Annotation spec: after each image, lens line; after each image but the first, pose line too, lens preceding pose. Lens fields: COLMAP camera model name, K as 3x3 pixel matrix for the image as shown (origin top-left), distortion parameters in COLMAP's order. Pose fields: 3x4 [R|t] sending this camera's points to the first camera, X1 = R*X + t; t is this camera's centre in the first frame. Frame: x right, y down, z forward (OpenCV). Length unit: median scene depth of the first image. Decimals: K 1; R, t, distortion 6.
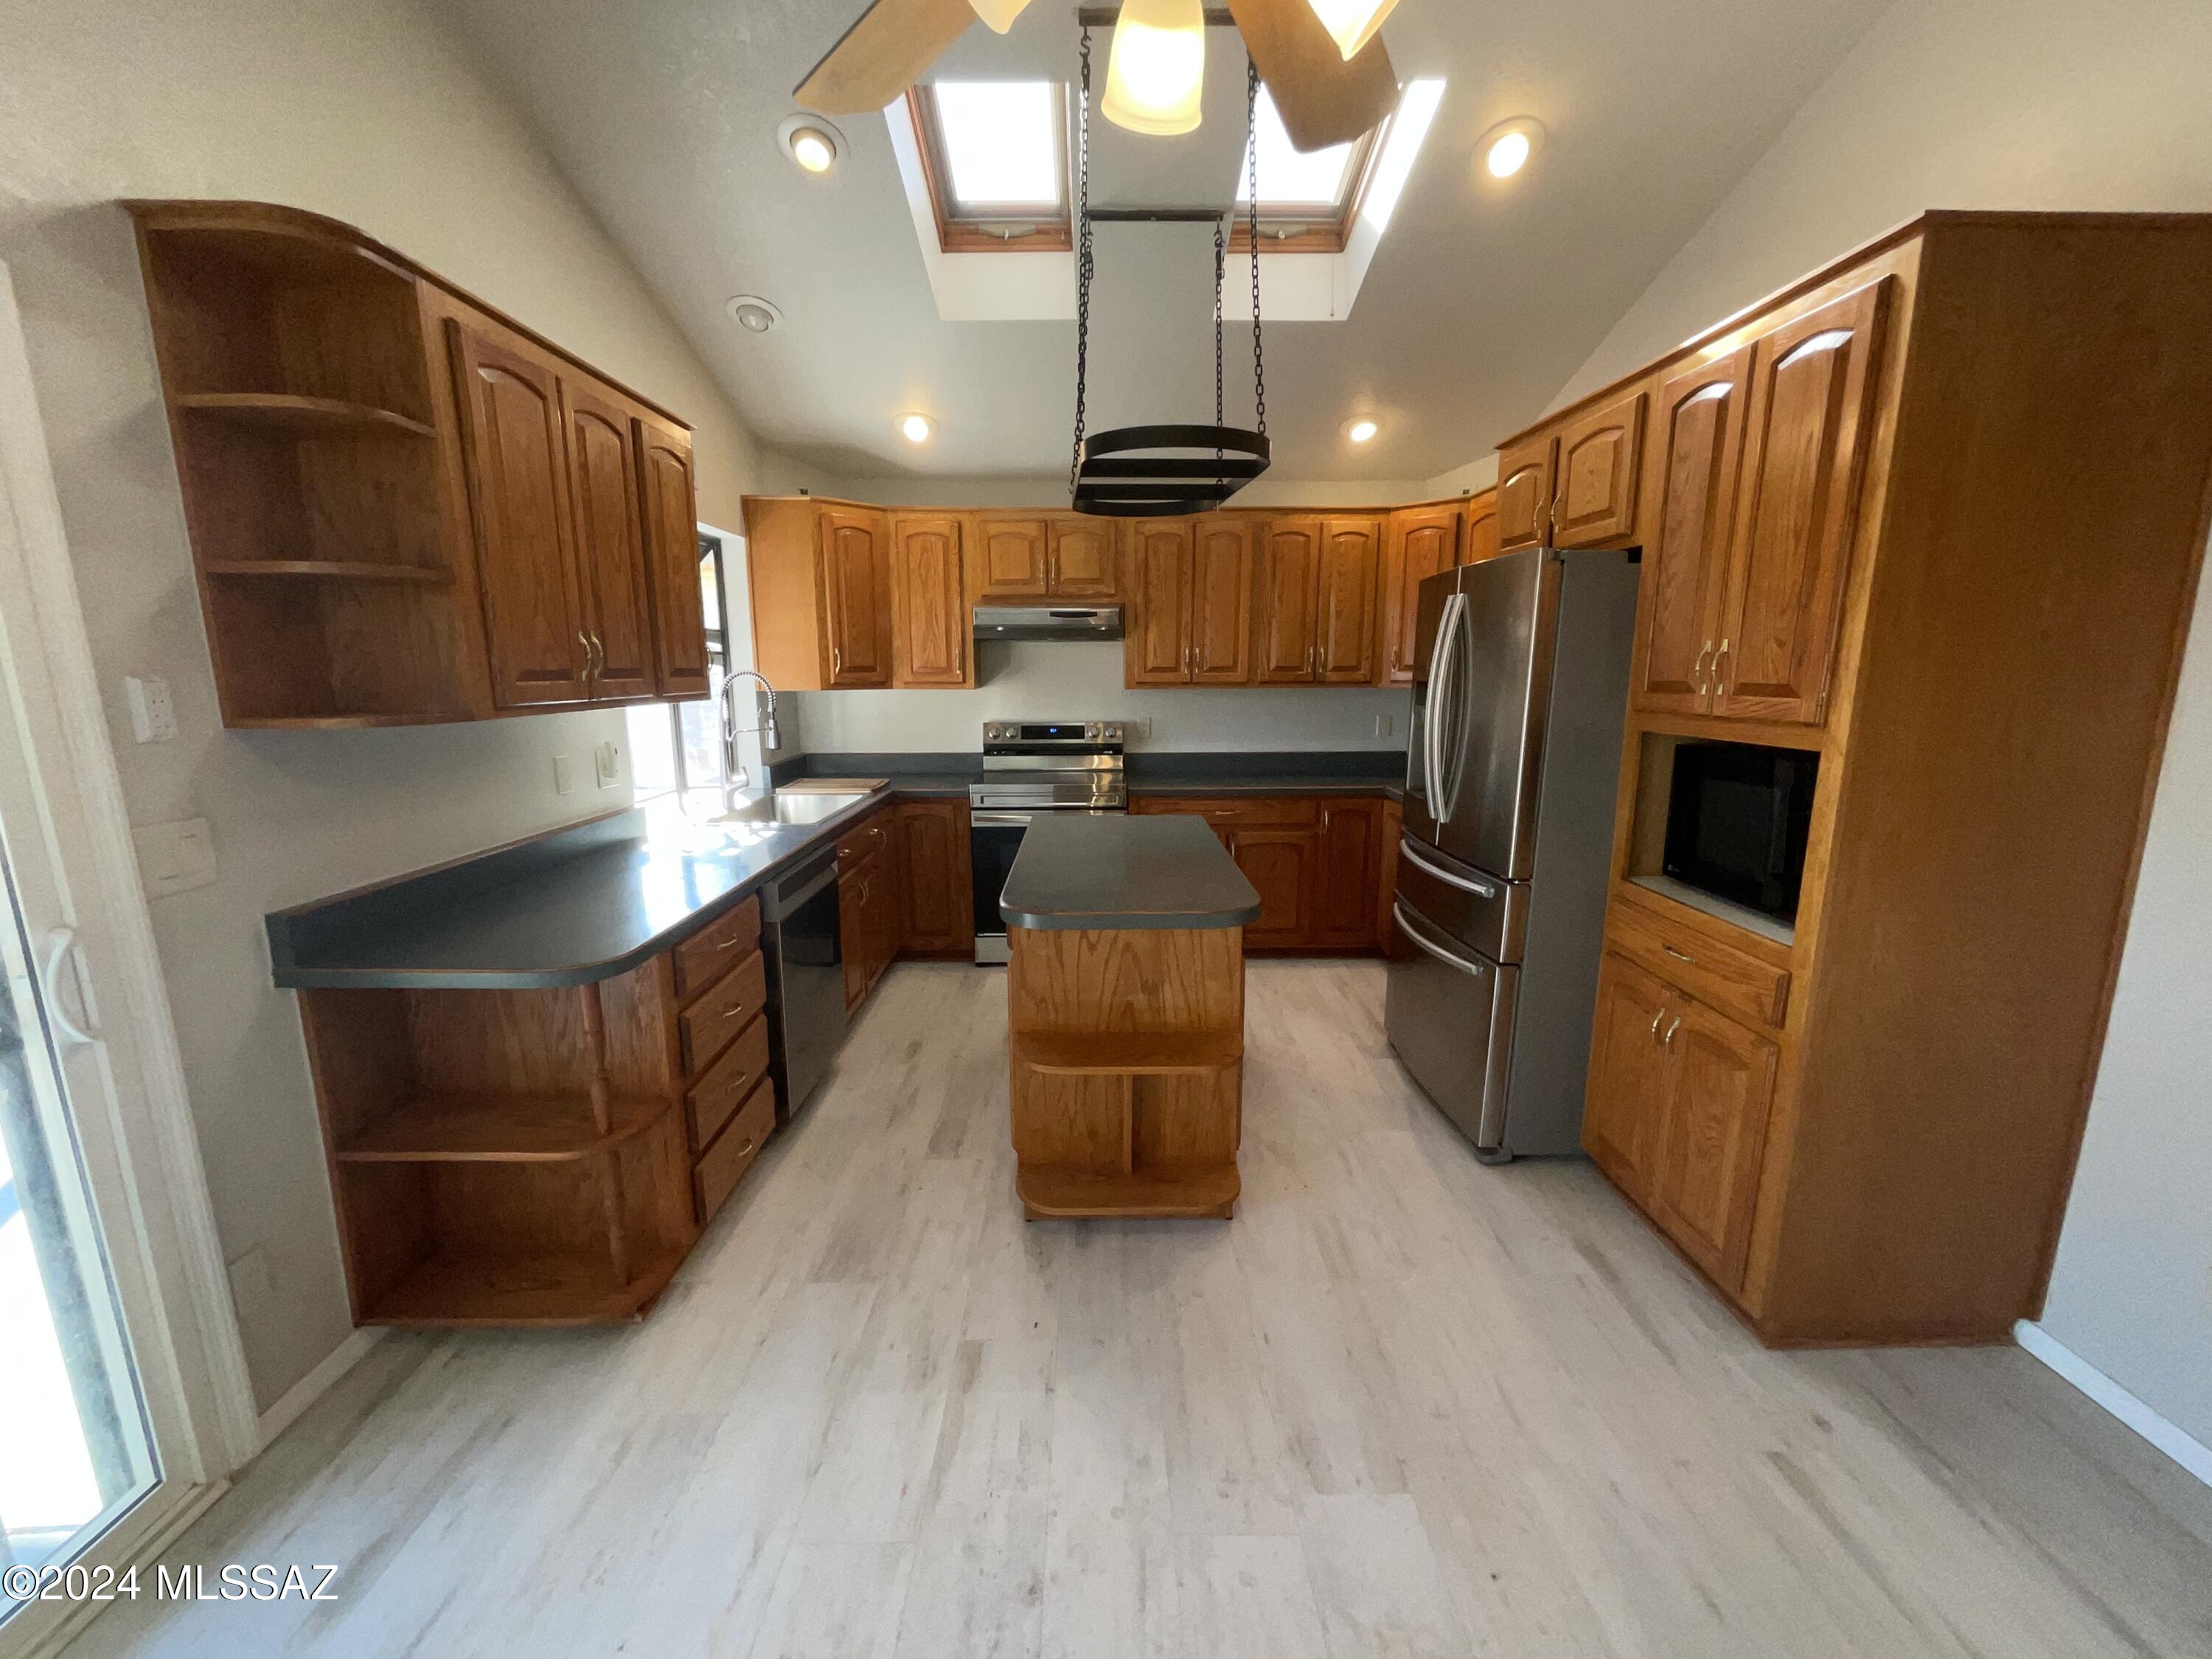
lens RADIAL K [[895.8, 0, 1107.9], [0, 895.8, 832.2], [0, 0, 1]] dist [-0.000556, 0.000237]
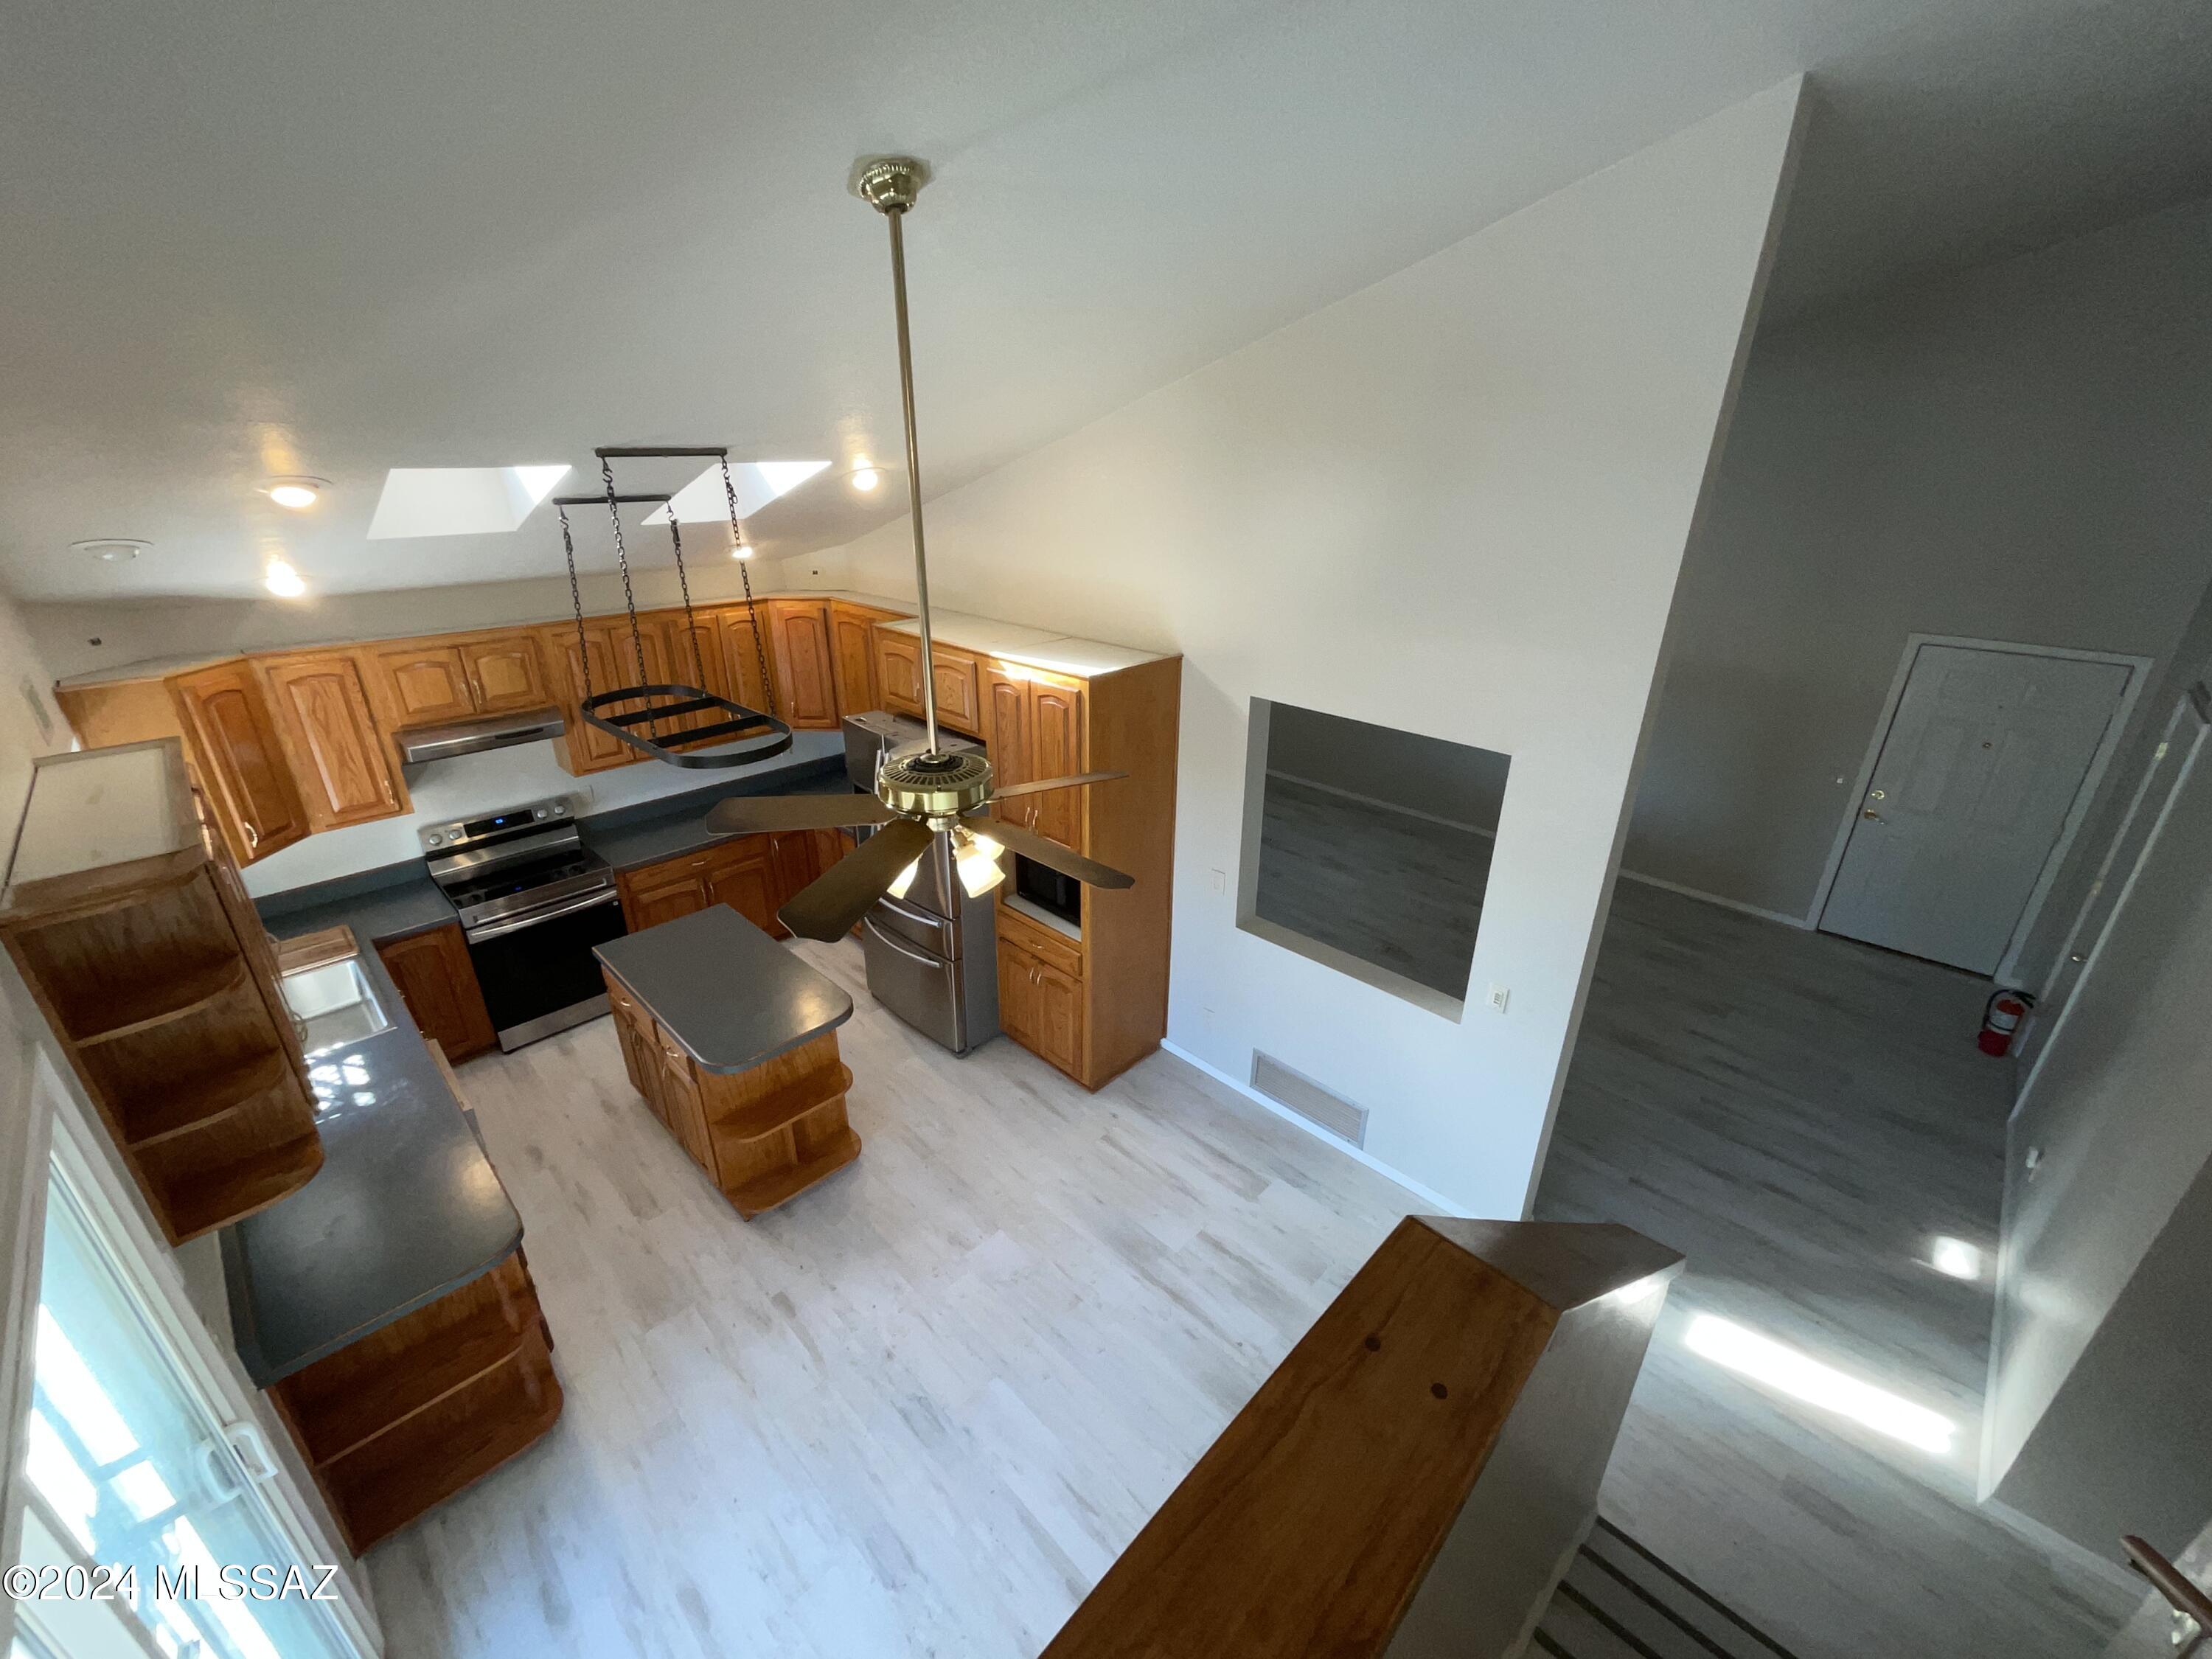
lens RADIAL K [[895.3, 0, 1103.1], [0, 895.3, 831.6], [0, 0, 1]] dist [-0.001241, 0.000104]
pose [[0.706952, -0.272678, 0.652583, -0.426074], [0.121834, 0.955849, 0.267411, -0.507207], [-0.696688, -0.109540, 0.708961, -0.442795]]
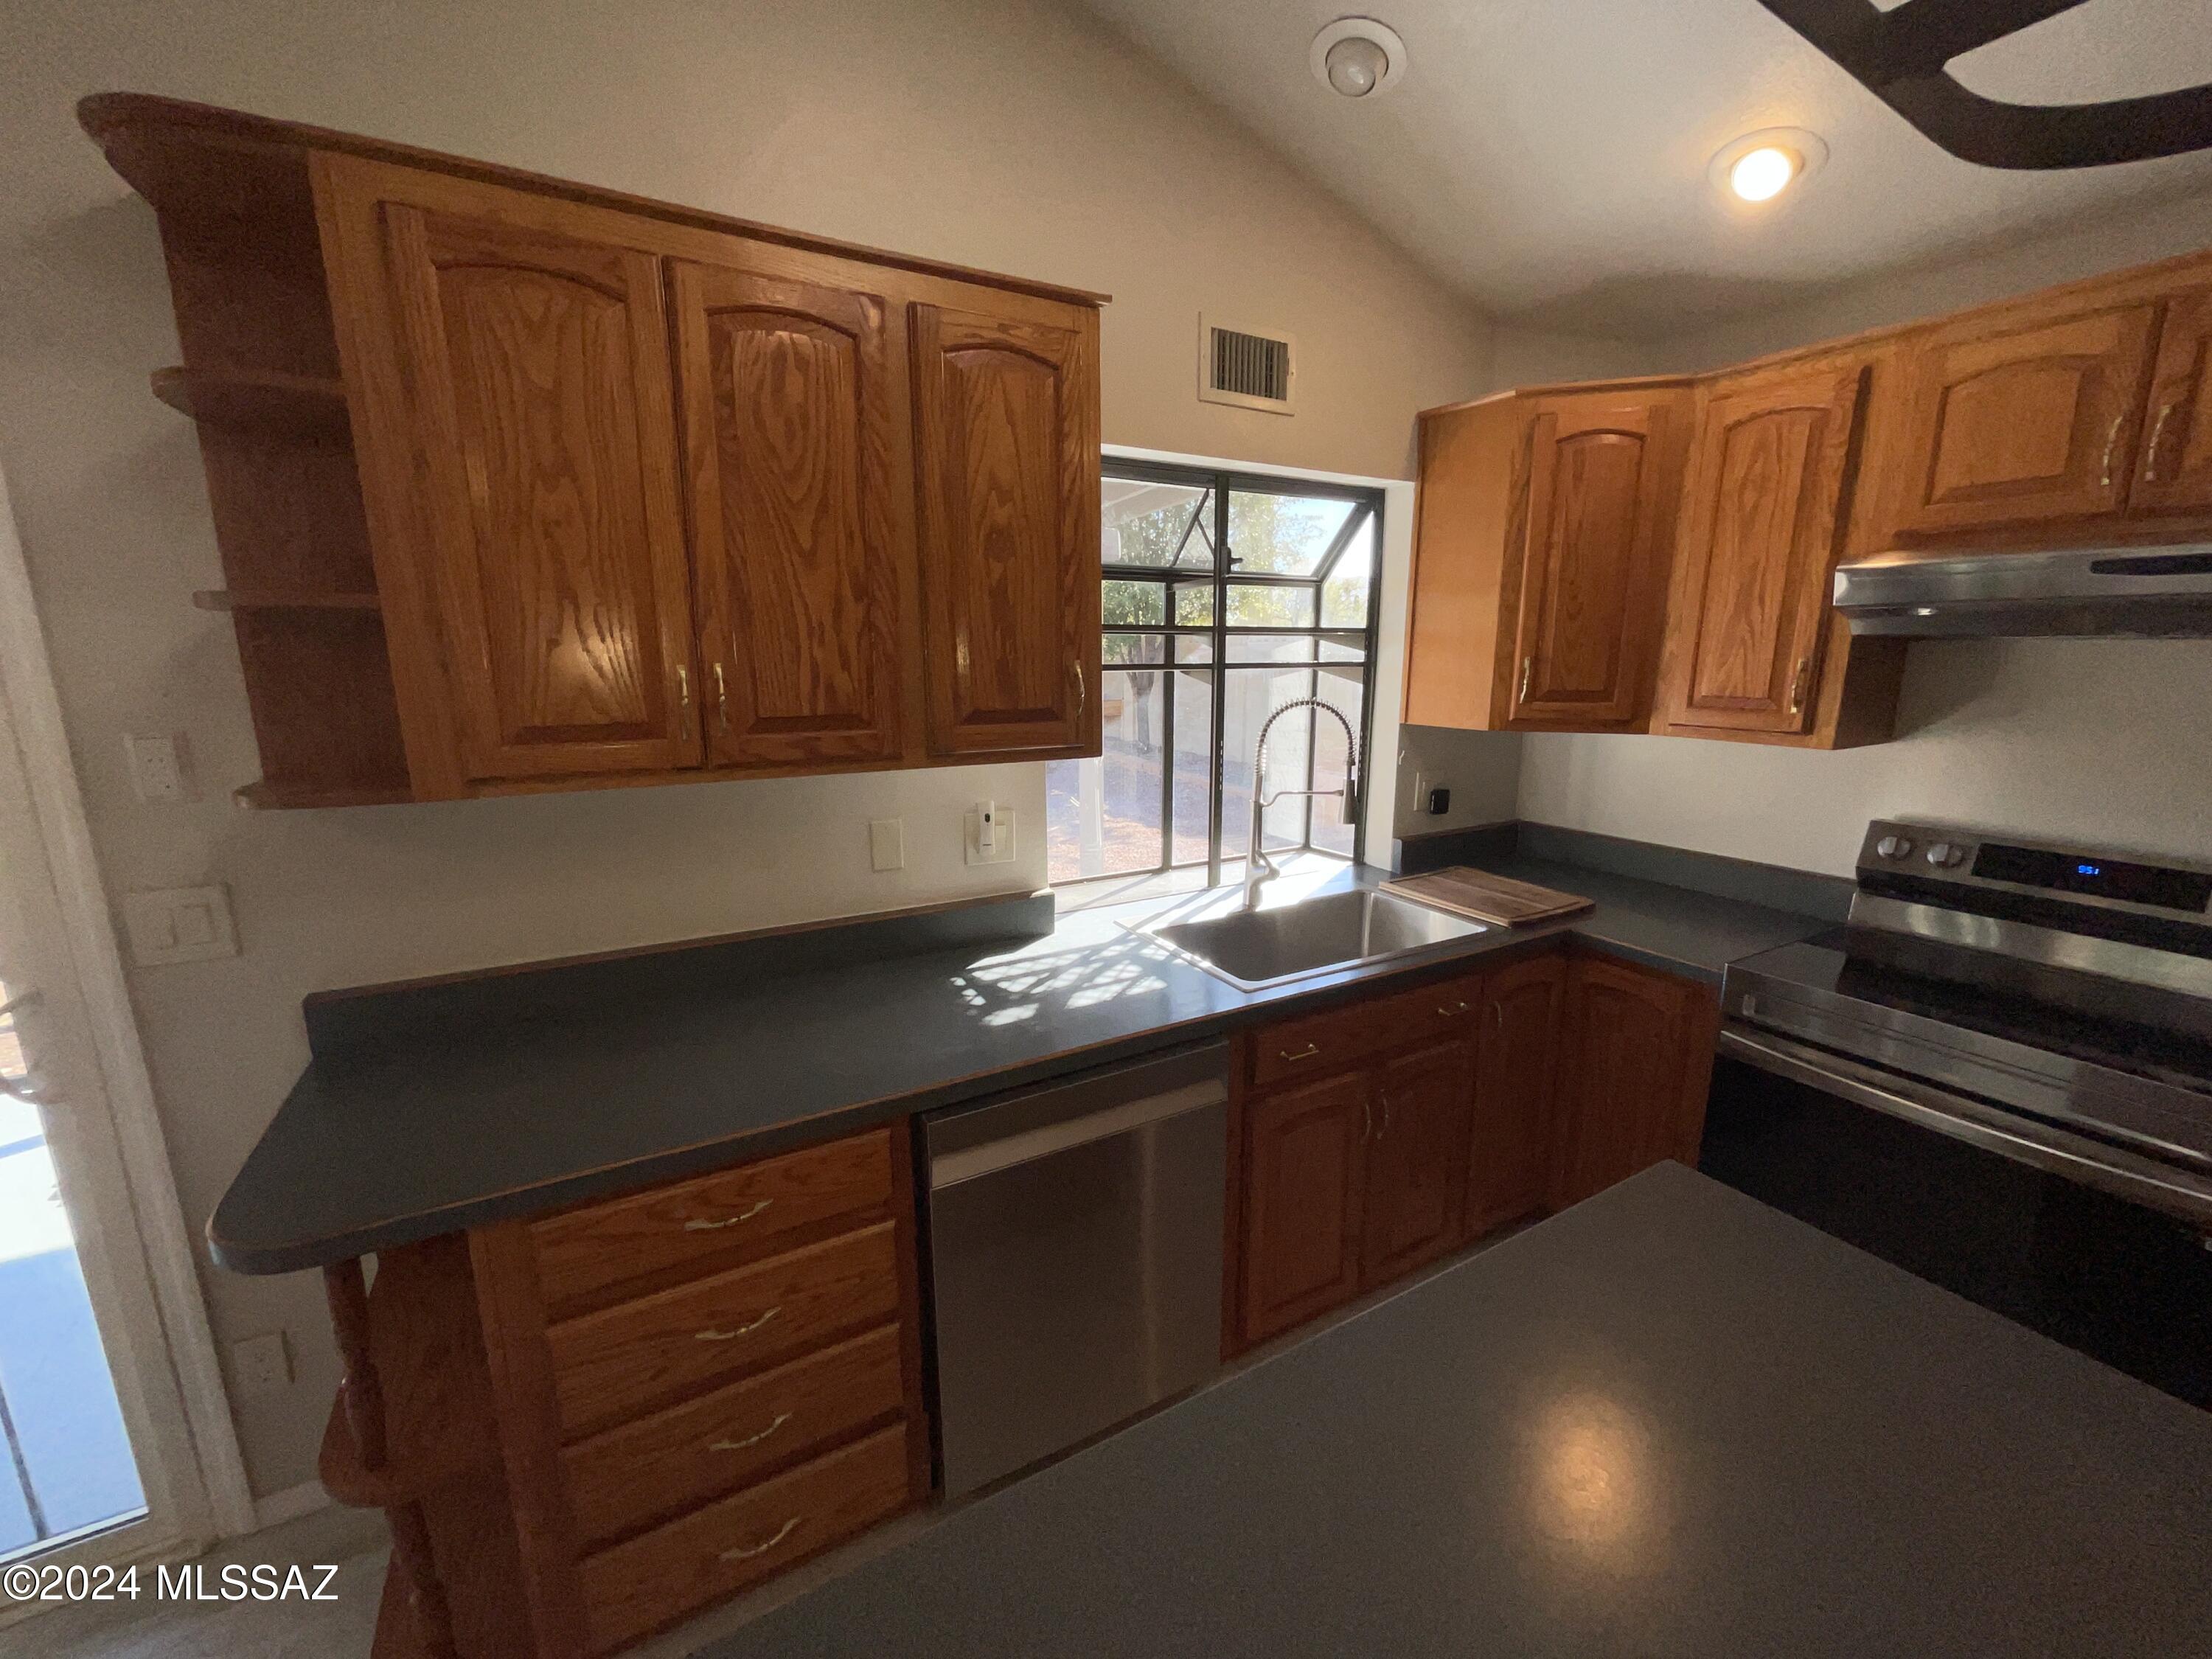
lens RADIAL K [[895.8, 0, 1107.9], [0, 895.8, 832.2], [0, 0, 1]] dist [-0.000556, 0.000237]
pose [[0.480096, 0.179071, -0.858744, 0.109539], [-0.160497, 0.980349, 0.114700, -0.180159], [0.862409, 0.082759, 0.499402, 0.751690]]
